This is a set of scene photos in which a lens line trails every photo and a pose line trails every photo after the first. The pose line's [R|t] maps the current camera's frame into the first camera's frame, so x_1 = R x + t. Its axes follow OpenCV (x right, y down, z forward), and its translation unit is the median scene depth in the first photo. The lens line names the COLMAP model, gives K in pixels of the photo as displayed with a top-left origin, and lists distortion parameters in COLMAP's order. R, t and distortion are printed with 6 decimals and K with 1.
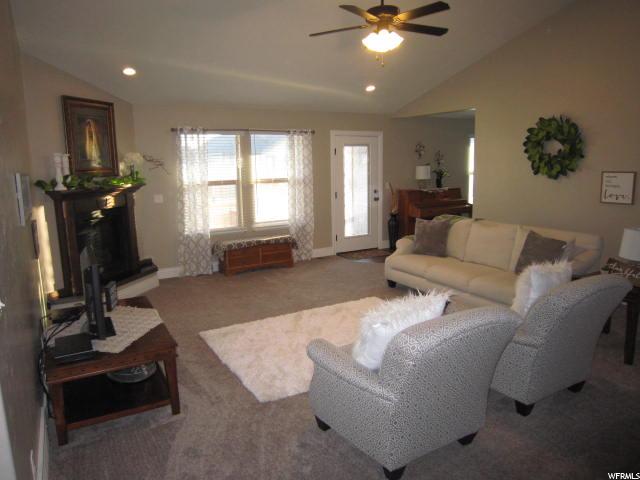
lens RADIAL K [[459.9, 0, 320.0], [0, 459.9, 240.0], [0, 0, 1]] dist [-0.003603, 0.001984]
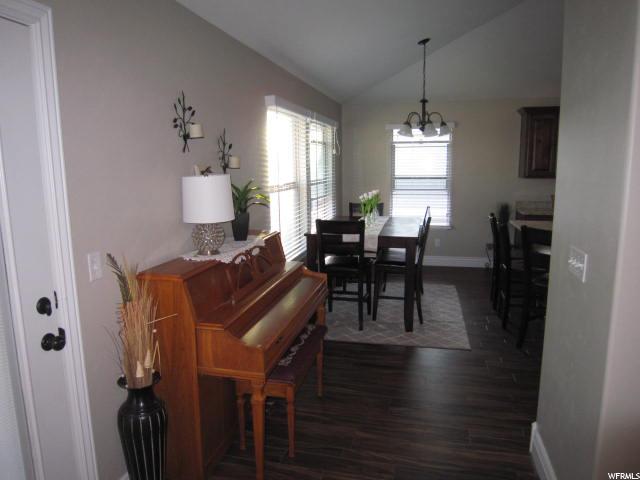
lens RADIAL K [[459.9, 0, 320.0], [0, 459.9, 240.0], [0, 0, 1]] dist [-0.003603, 0.001984]
pose [[0.675208, -0.113062, 0.728911, 0.071687], [0.117293, 0.992067, 0.045228, -0.157341], [-0.728242, 0.054958, 0.683113, 0.940507]]
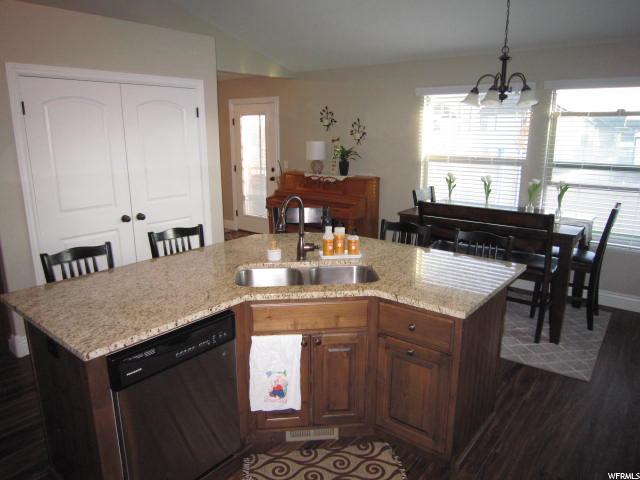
lens RADIAL K [[459.9, 0, 320.0], [0, 459.9, 240.0], [0, 0, 1]] dist [-0.003603, 0.001984]
pose [[0.365858, 0.233188, -0.900984, 1.148179], [-0.161669, 0.969307, 0.185224, -0.183399], [0.916521, 0.077895, 0.392328, 0.924165]]
